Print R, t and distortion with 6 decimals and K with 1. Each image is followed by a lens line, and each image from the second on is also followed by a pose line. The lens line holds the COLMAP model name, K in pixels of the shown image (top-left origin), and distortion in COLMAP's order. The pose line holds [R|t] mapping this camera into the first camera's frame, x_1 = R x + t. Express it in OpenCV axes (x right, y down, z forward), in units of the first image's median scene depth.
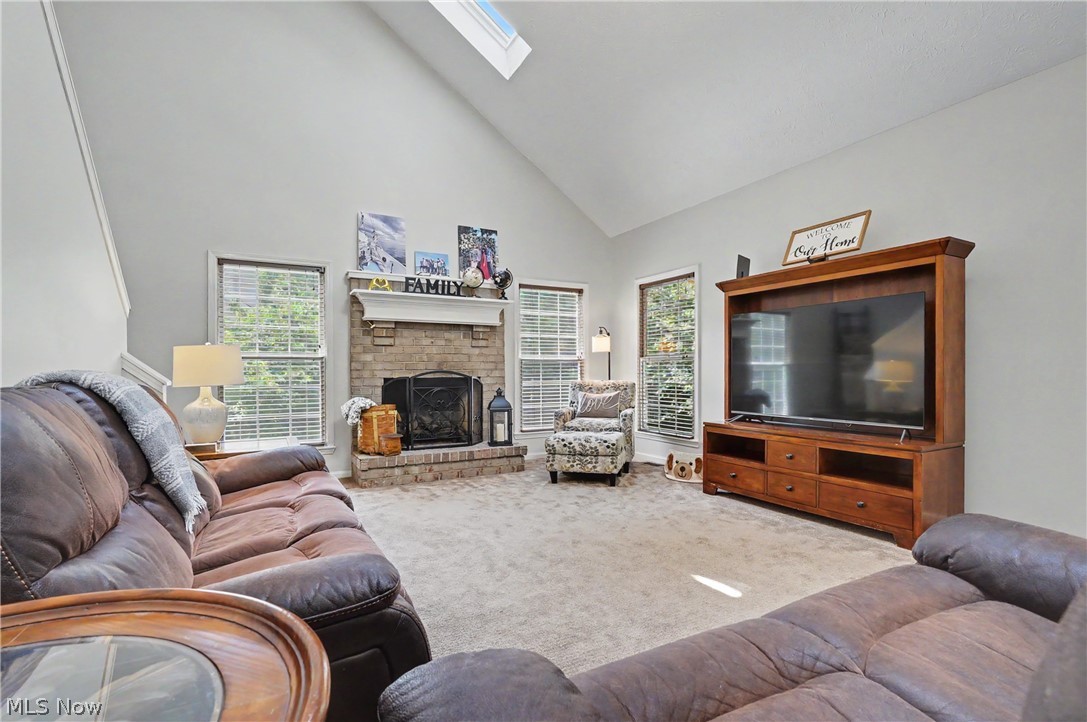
lens RADIAL K [[495.9, 0, 544.1], [0, 495.9, 372.7], [0, 0, 1]] dist [-0.015103, 0.002399]
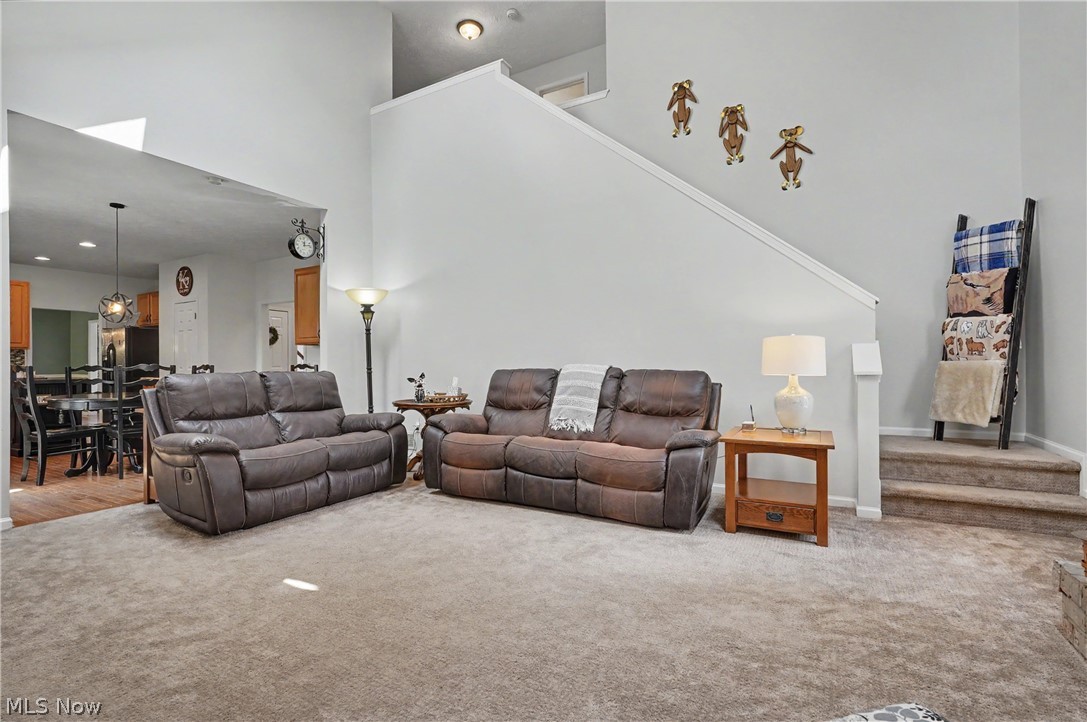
lens RADIAL K [[495.9, 0, 538.0], [0, 495.9, 365.2], [0, 0, 1]] dist [-0.015103, 0.002399]
pose [[-0.845878, 0.010164, -0.533280, 0.215627], [0.009319, 0.999947, 0.004277, -0.002737], [0.533295, -0.001352, -0.845928, 0.989909]]
